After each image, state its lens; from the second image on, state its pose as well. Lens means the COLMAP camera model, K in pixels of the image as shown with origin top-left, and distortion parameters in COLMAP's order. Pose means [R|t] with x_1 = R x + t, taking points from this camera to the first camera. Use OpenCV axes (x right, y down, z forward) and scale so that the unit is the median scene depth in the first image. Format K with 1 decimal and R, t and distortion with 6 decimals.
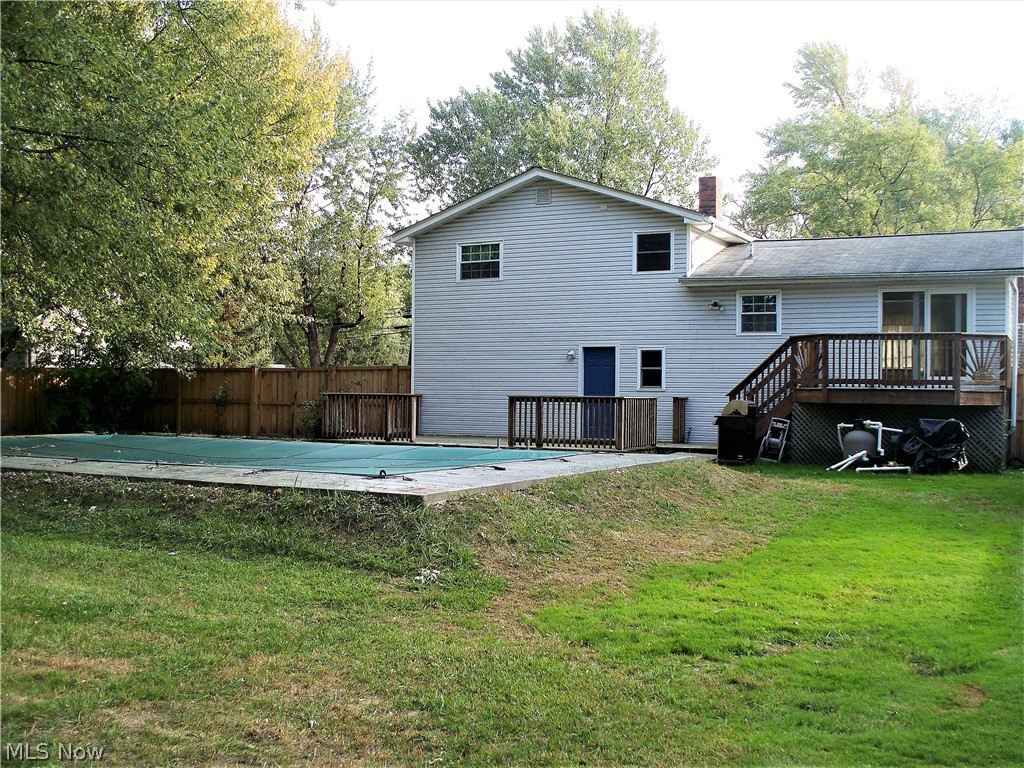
lens RADIAL K [[1068.6, 0, 511.6], [0, 1068.6, 384.6], [0, 0, 1]] dist [0.013704, 0.000000]
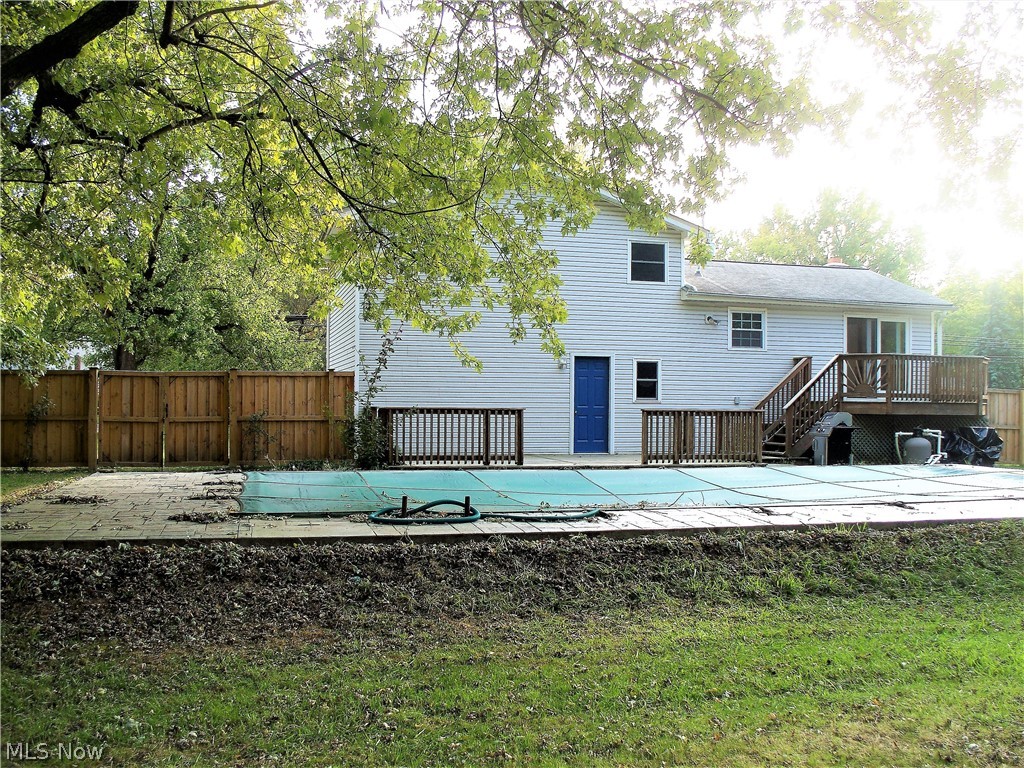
lens RADIAL K [[1068.6, 0, 511.8], [0, 1068.6, 384.4], [0, 0, 1]] dist [0.013704, 0.000000]
pose [[0.729076, 0.008039, 0.684386, -0.635474], [-0.005900, 0.999968, -0.005460, -0.004960], [-0.684408, -0.000058, 0.729100, 0.367477]]
